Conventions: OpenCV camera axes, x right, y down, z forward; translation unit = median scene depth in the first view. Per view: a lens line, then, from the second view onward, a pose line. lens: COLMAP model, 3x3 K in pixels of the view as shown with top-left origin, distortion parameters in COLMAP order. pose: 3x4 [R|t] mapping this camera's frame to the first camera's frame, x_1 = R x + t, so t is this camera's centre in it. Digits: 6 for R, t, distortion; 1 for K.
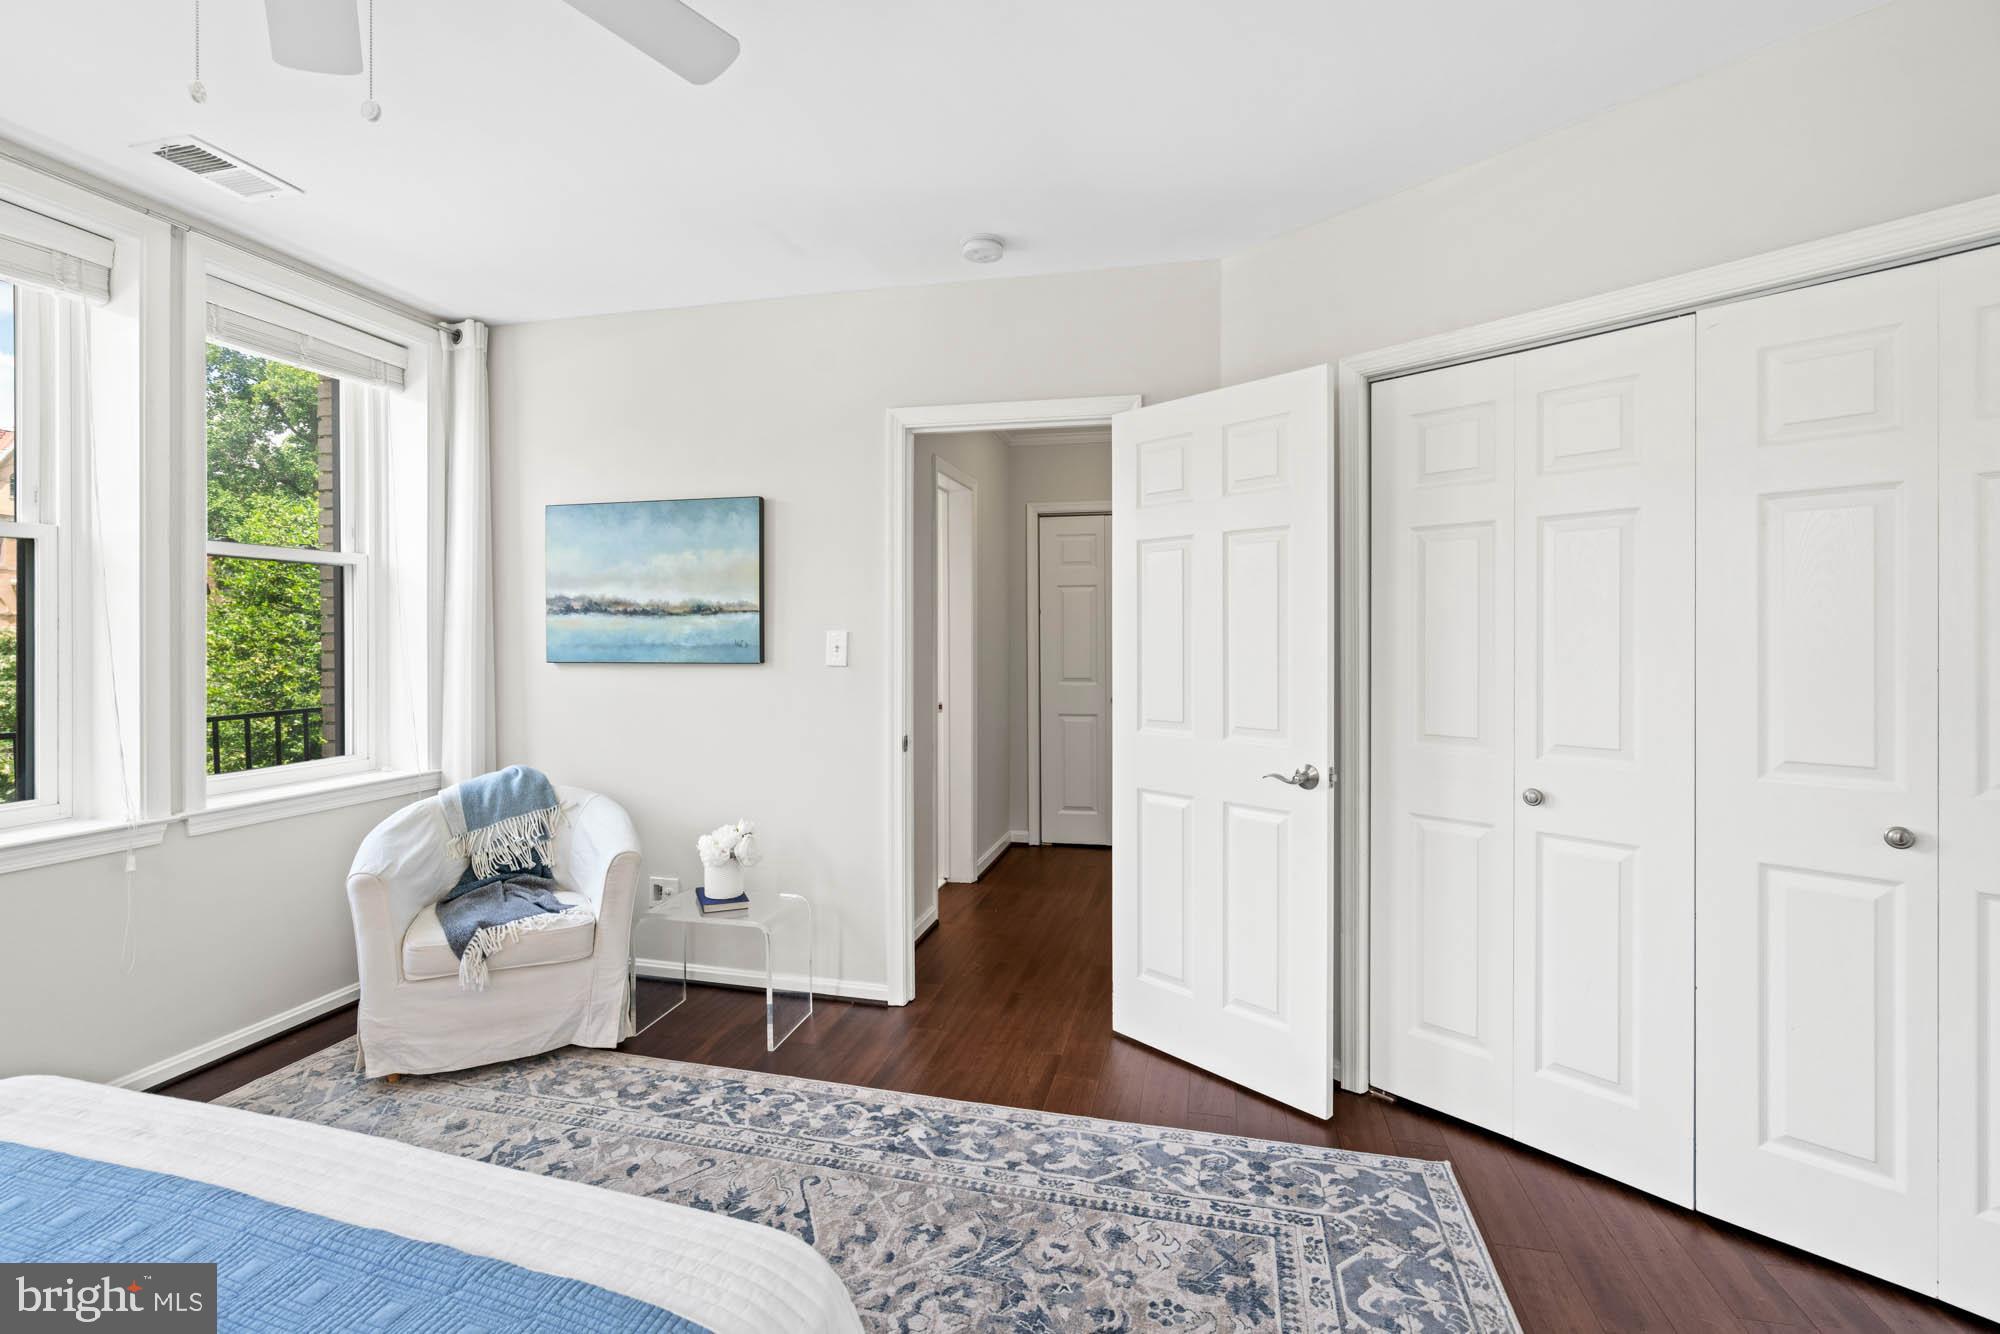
lens RADIAL K [[911.6, 0, 992.8], [0, 911.6, 656.3], [0, 0, 1]] dist [-0.002198, 0.000618]
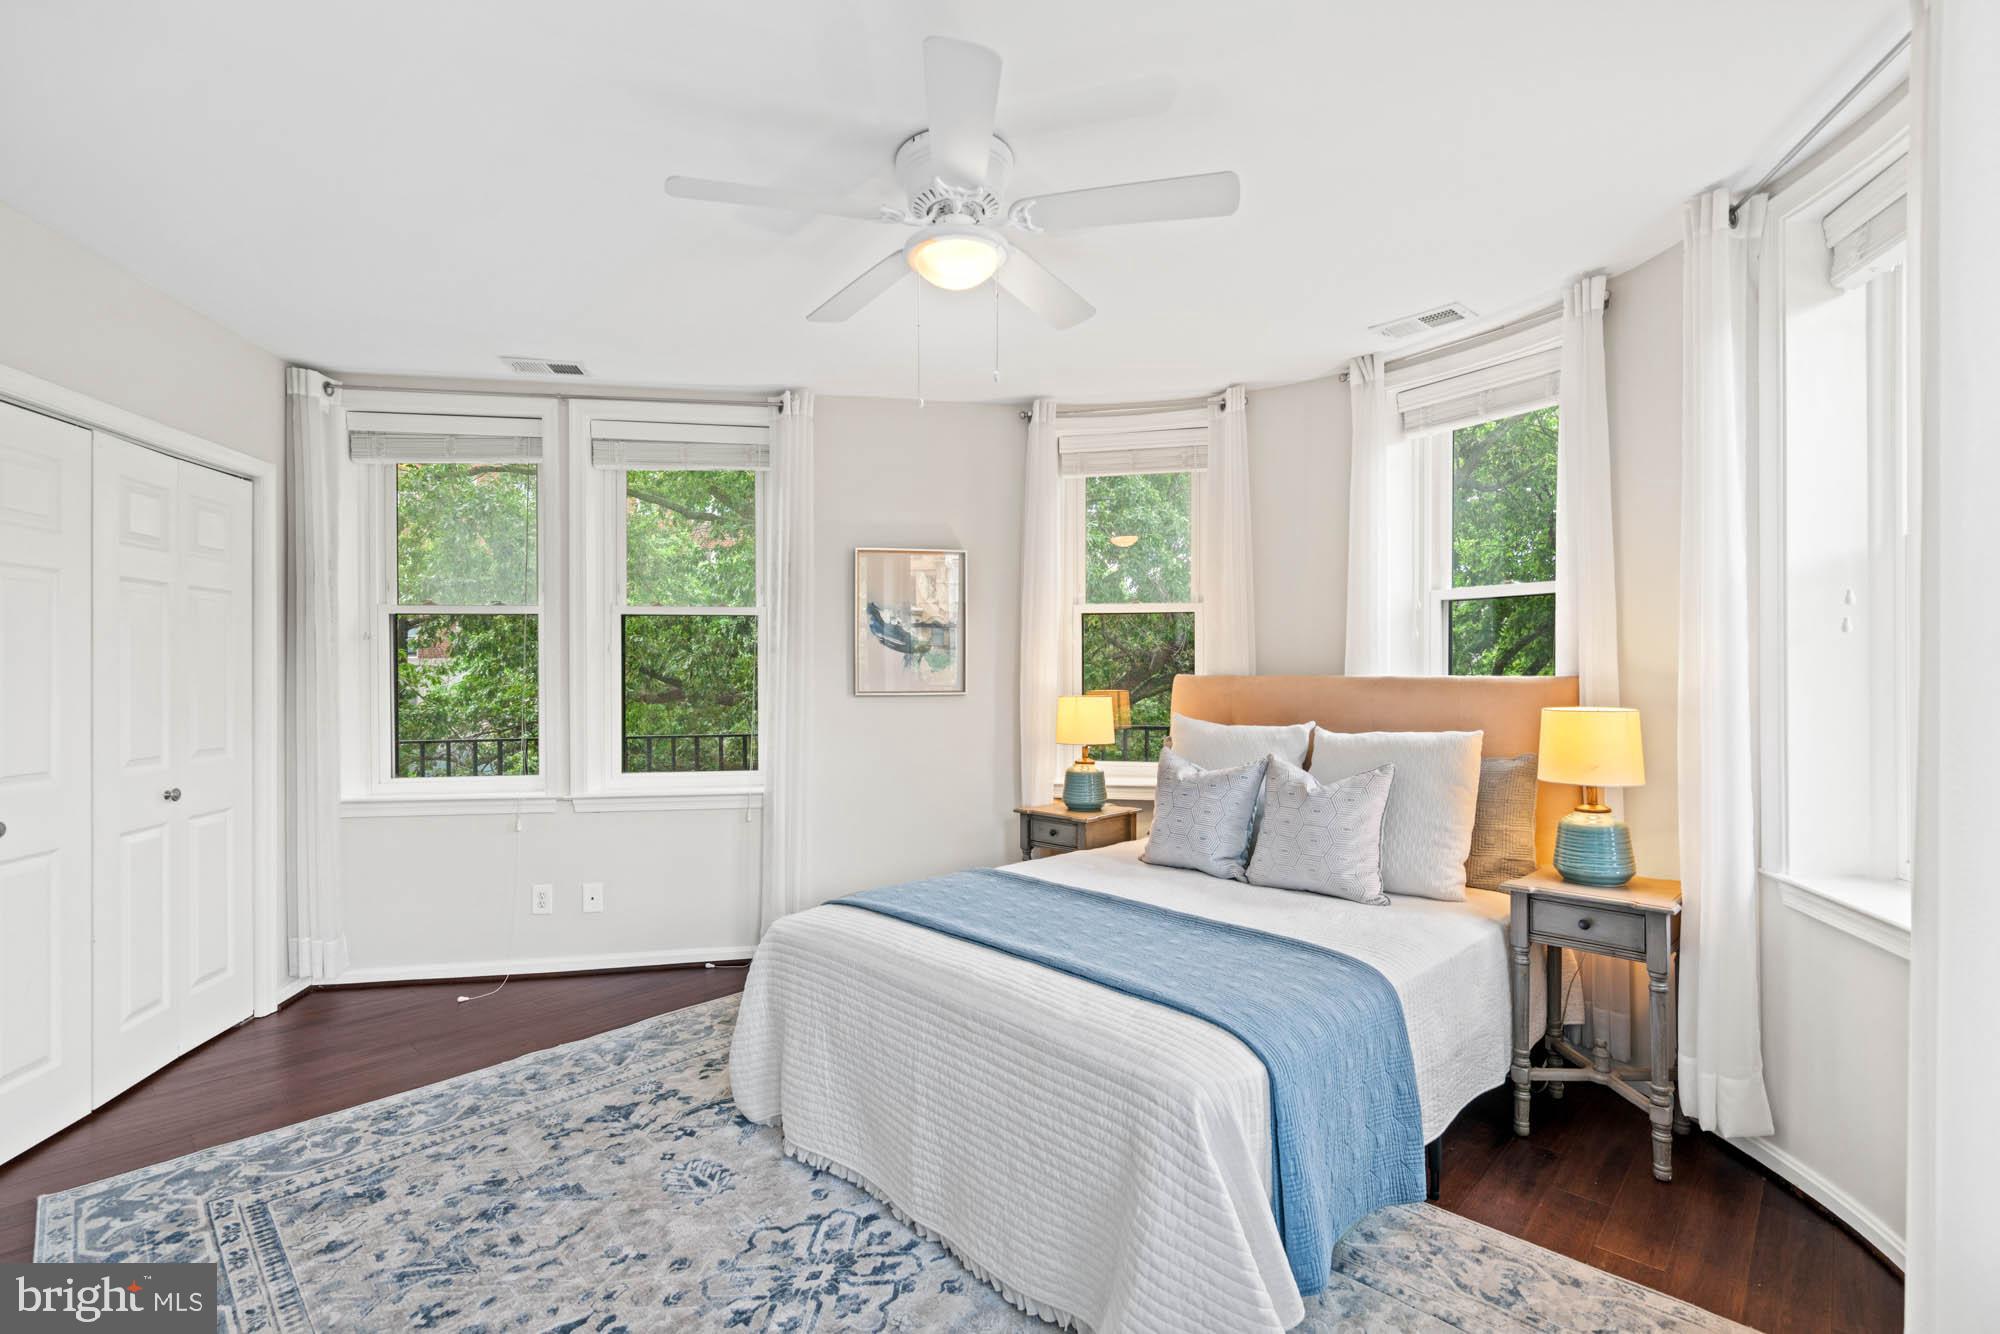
lens RADIAL K [[911.6, 0, 992.8], [0, 911.6, 656.3], [0, 0, 1]] dist [-0.002198, 0.000618]
pose [[-0.862147, 0.012037, 0.506515, -1.064639], [0.012489, 0.999919, -0.002504, -0.029912], [-0.506504, 0.004167, -0.862227, 1.530991]]
